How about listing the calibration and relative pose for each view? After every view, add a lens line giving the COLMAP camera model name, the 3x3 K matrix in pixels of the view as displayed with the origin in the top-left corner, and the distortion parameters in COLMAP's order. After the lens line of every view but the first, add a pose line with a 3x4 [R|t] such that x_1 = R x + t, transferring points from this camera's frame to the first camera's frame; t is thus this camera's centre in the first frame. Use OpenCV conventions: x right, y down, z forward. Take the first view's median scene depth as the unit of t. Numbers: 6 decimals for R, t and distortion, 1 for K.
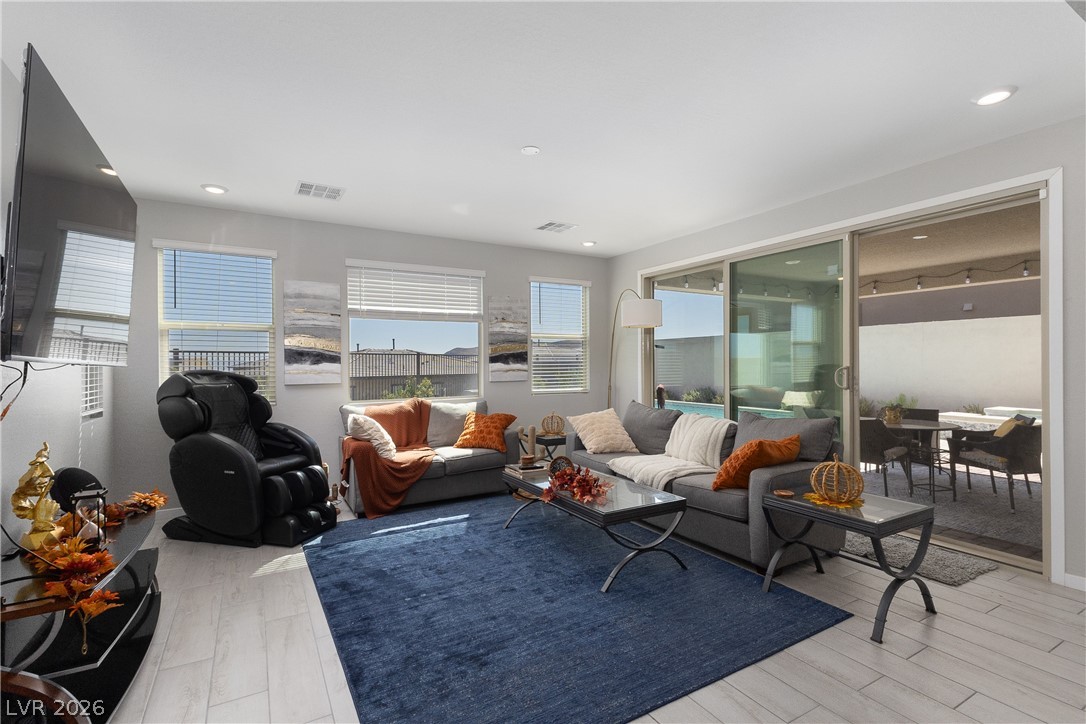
lens RADIAL K [[497.7, 0, 534.3], [0, 497.7, 368.8], [0, 0, 1]] dist [0.023387, 0.000134]
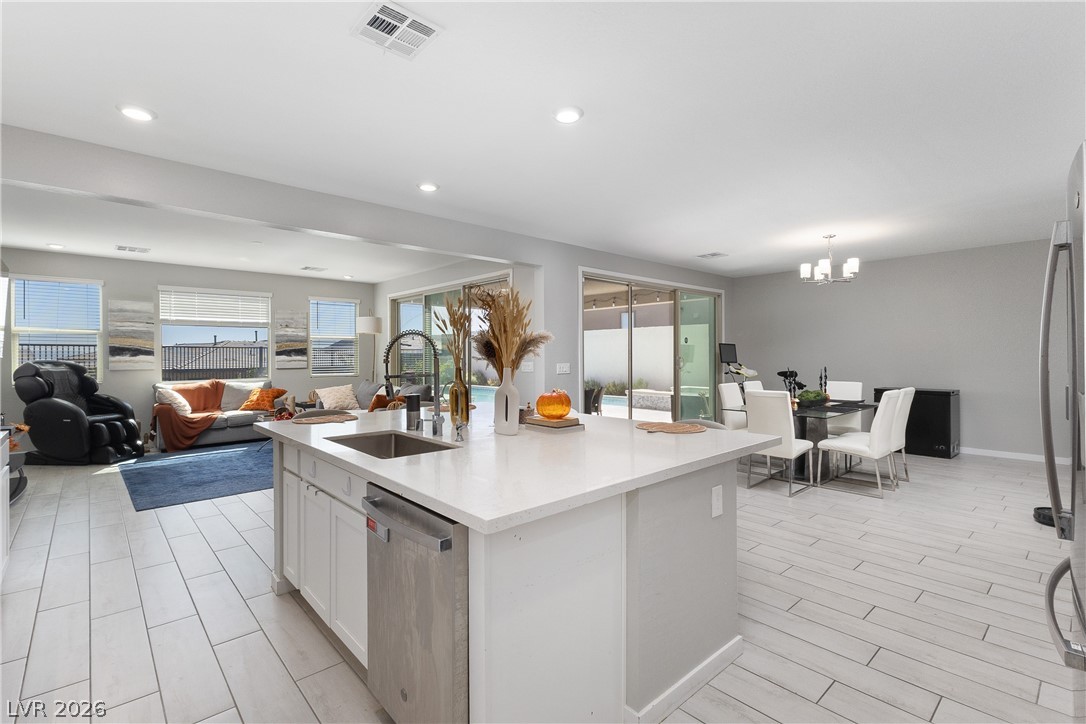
lens RADIAL K [[510.1, 0, 543.0], [0, 510.1, 362.0], [0, 0, 1]] dist [0.019511, -0.000921]
pose [[0.978881, -0.000892, 0.204429, 0.438909], [0.000589, 0.999999, 0.001546, 0.005827], [-0.204430, -0.001393, 0.978880, -0.751694]]
